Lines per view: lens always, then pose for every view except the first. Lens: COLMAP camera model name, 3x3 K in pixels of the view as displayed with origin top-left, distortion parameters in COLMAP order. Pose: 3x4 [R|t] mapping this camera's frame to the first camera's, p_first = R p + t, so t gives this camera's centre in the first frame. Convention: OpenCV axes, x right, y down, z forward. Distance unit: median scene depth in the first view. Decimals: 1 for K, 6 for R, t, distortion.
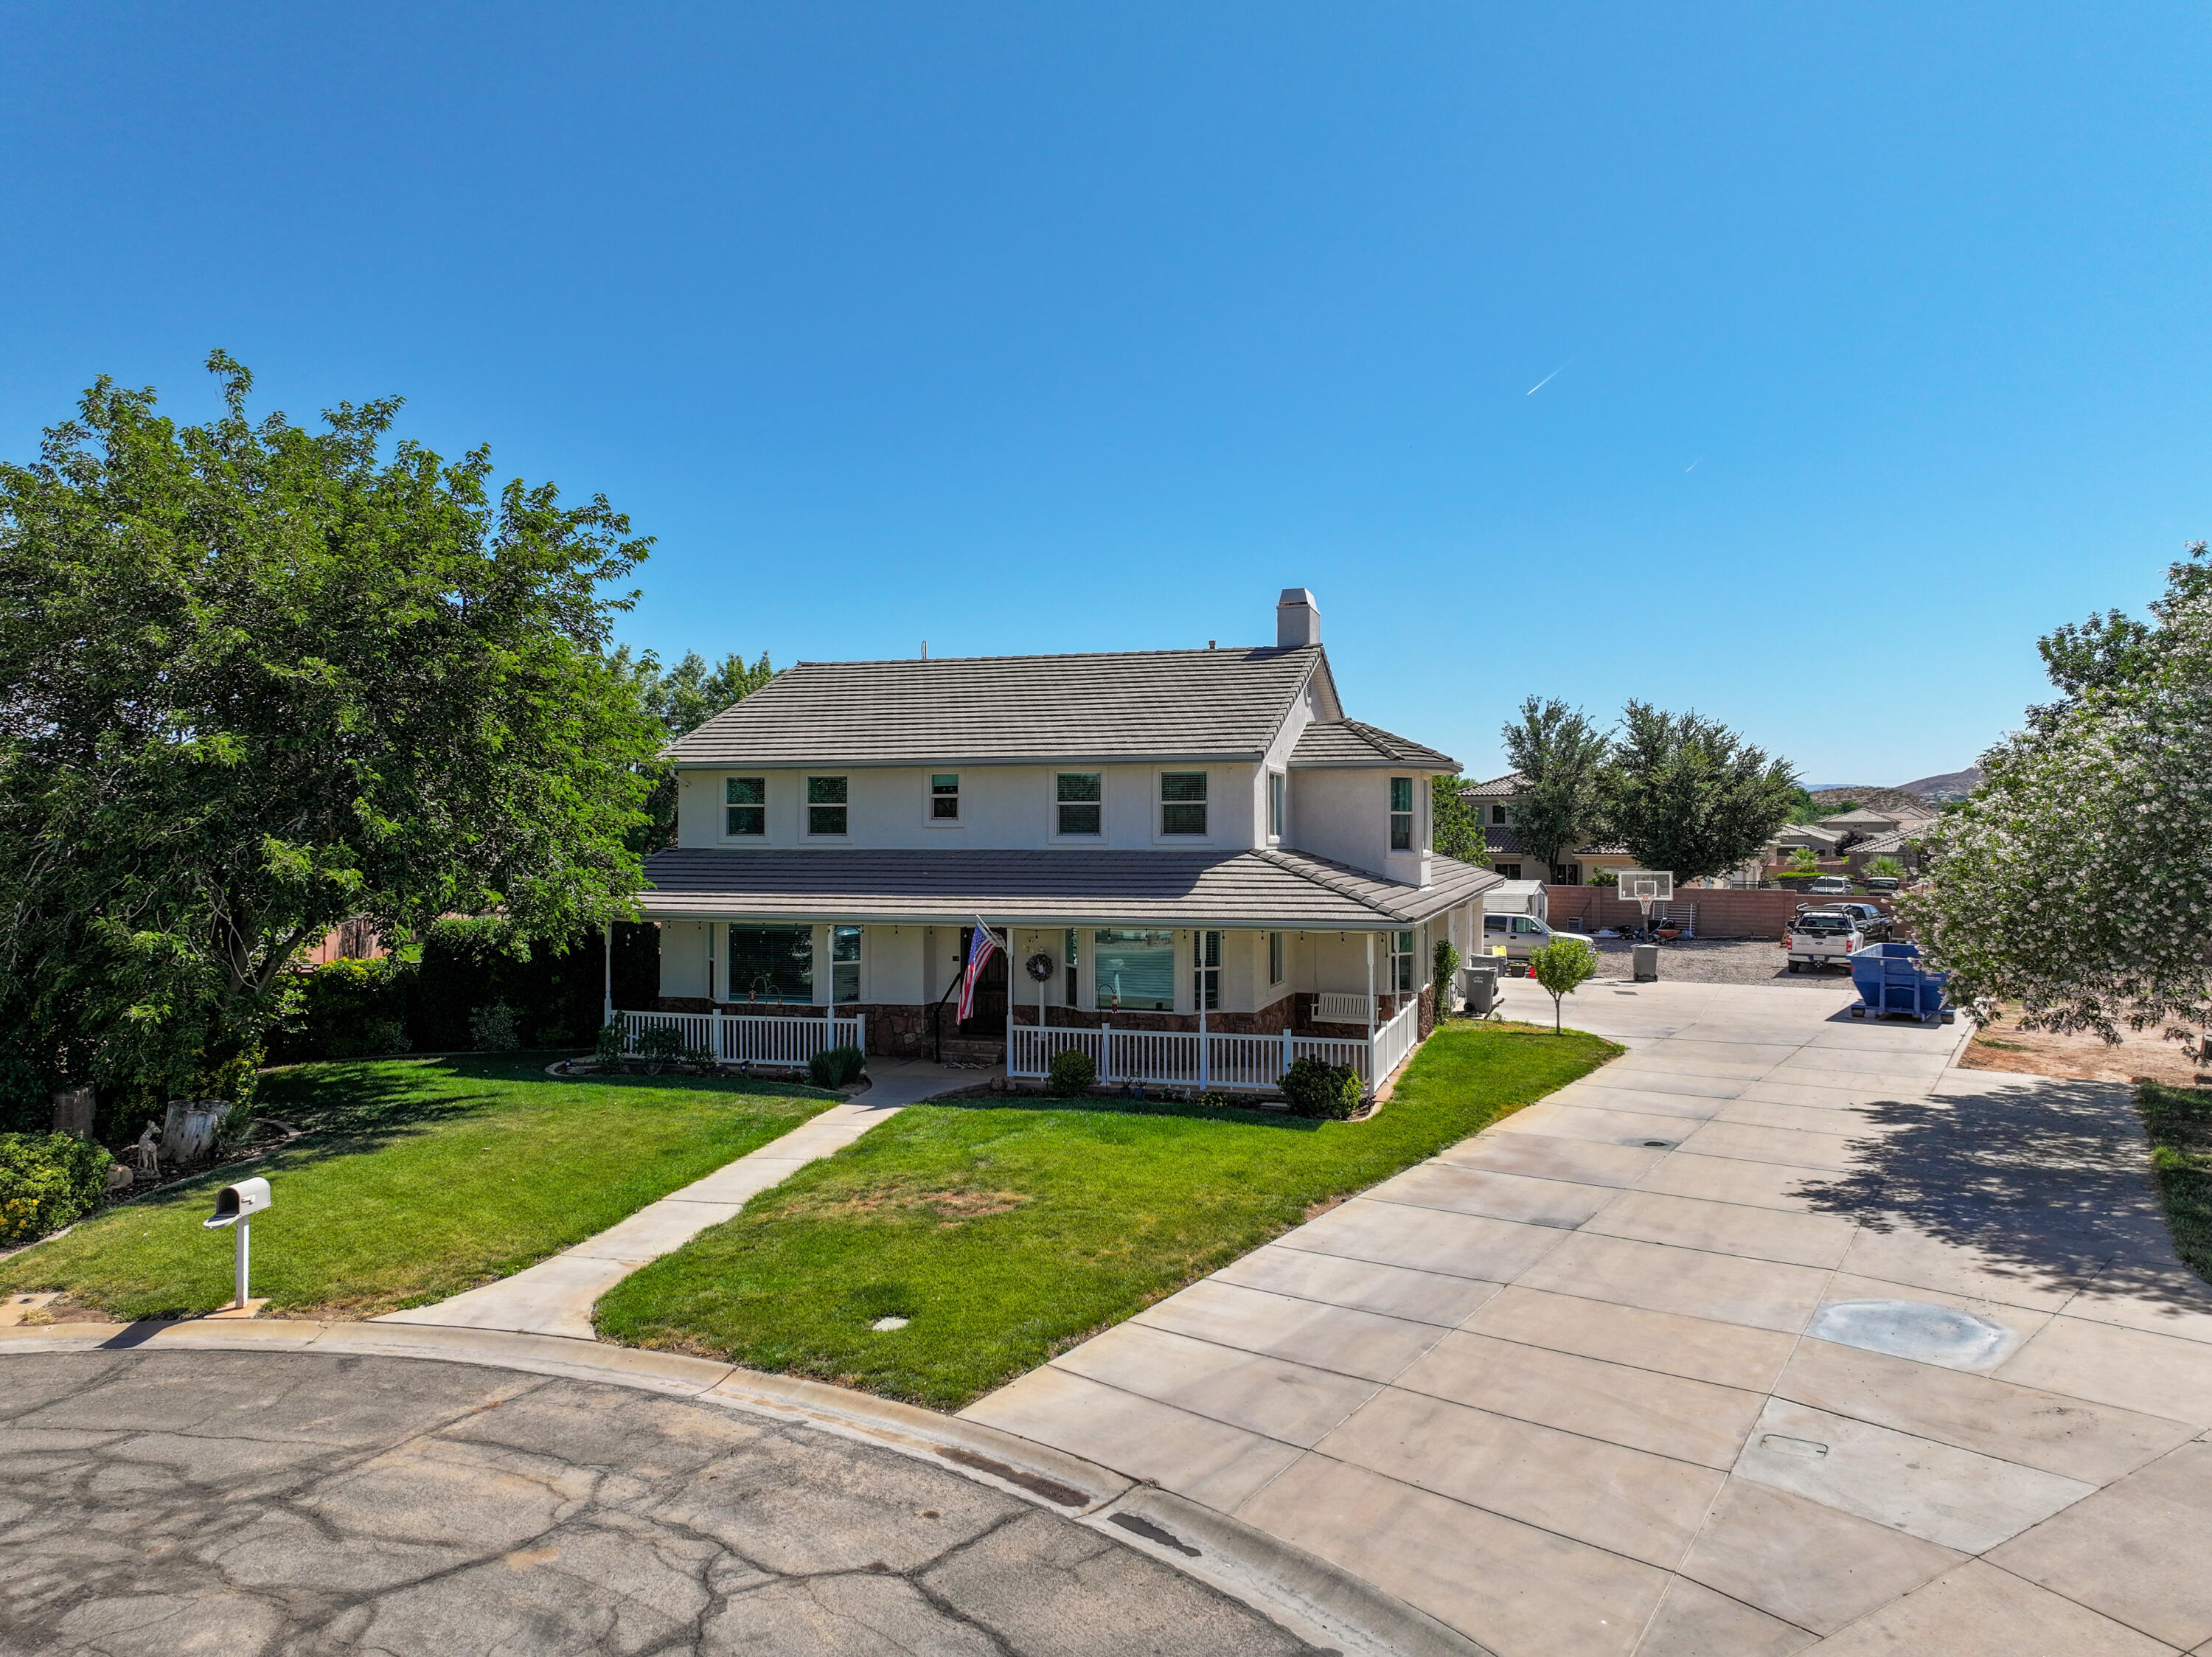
lens RADIAL K [[1556.4, 0, 1106.0], [0, 1556.4, 828.5], [0, 0, 1]] dist [-0.008734, 0.027114]
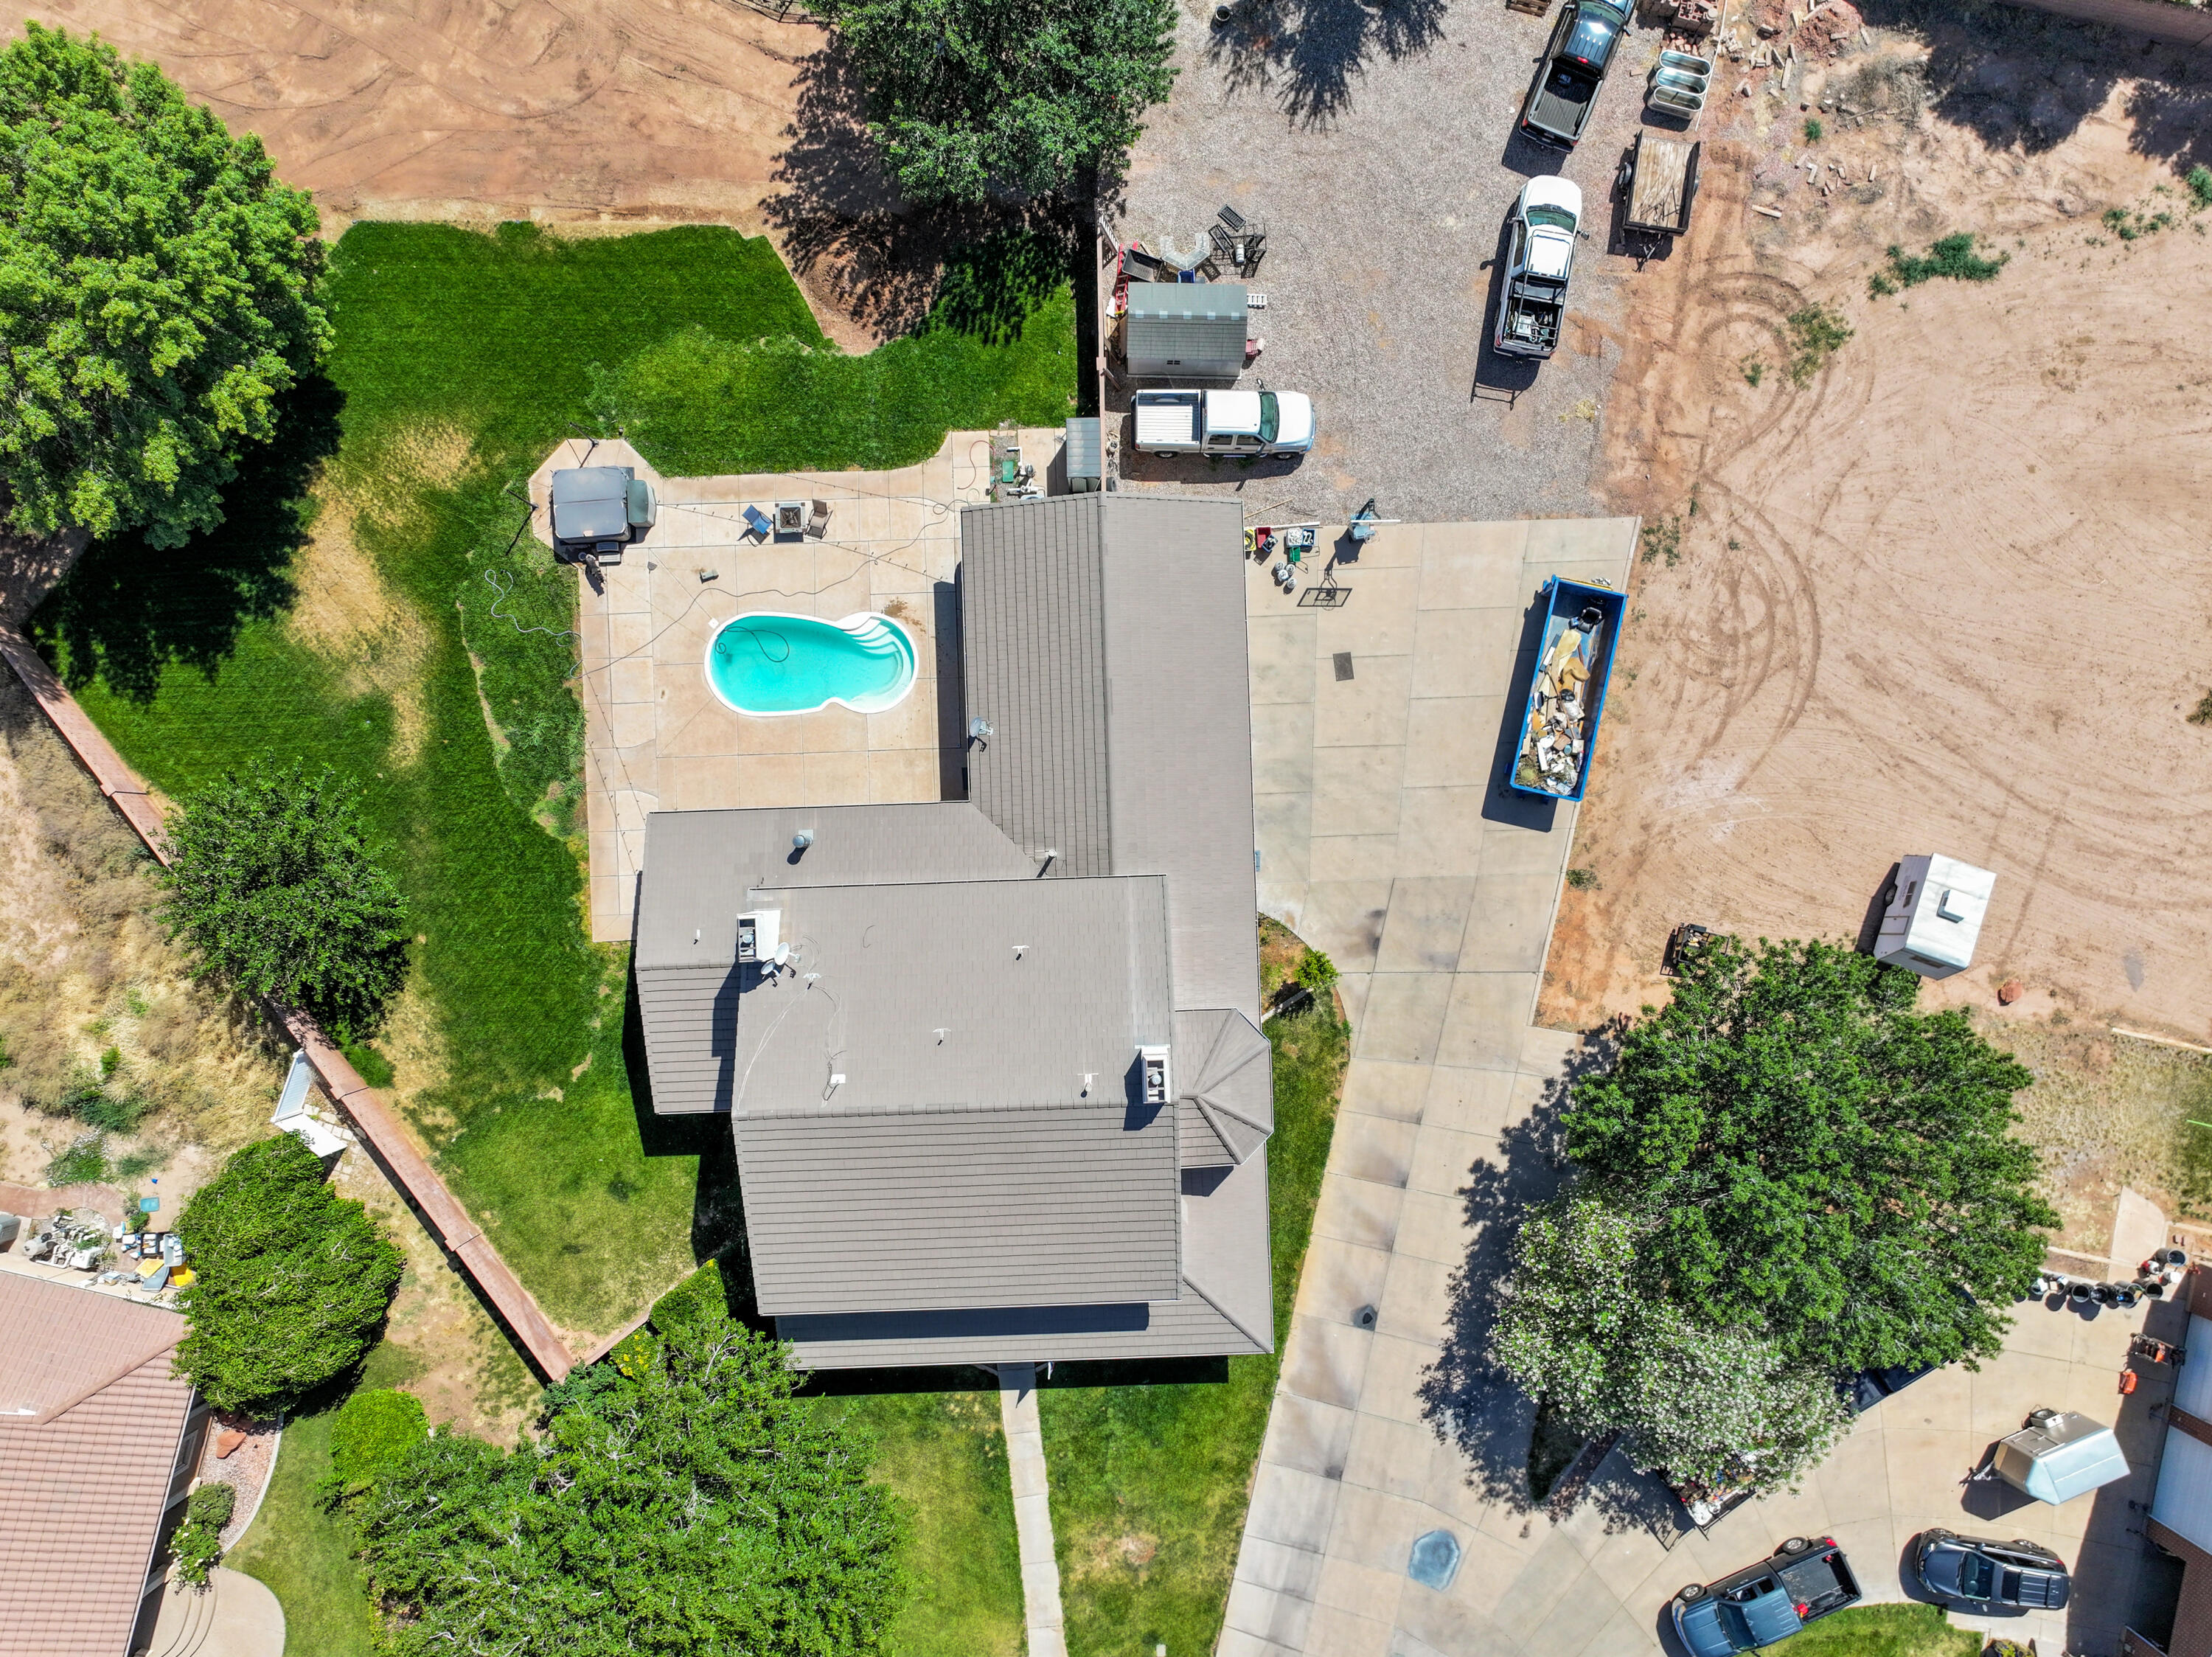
lens RADIAL K [[1556.4, 0, 1106.0], [0, 1556.4, 828.5], [0, 0, 1]] dist [-0.008734, 0.027114]
pose [[0.941582, -0.336648, 0.009545, 0.264546], [-0.002473, 0.021430, 0.999767, -2.565824], [-0.336774, -0.941387, 0.019345, 2.173356]]
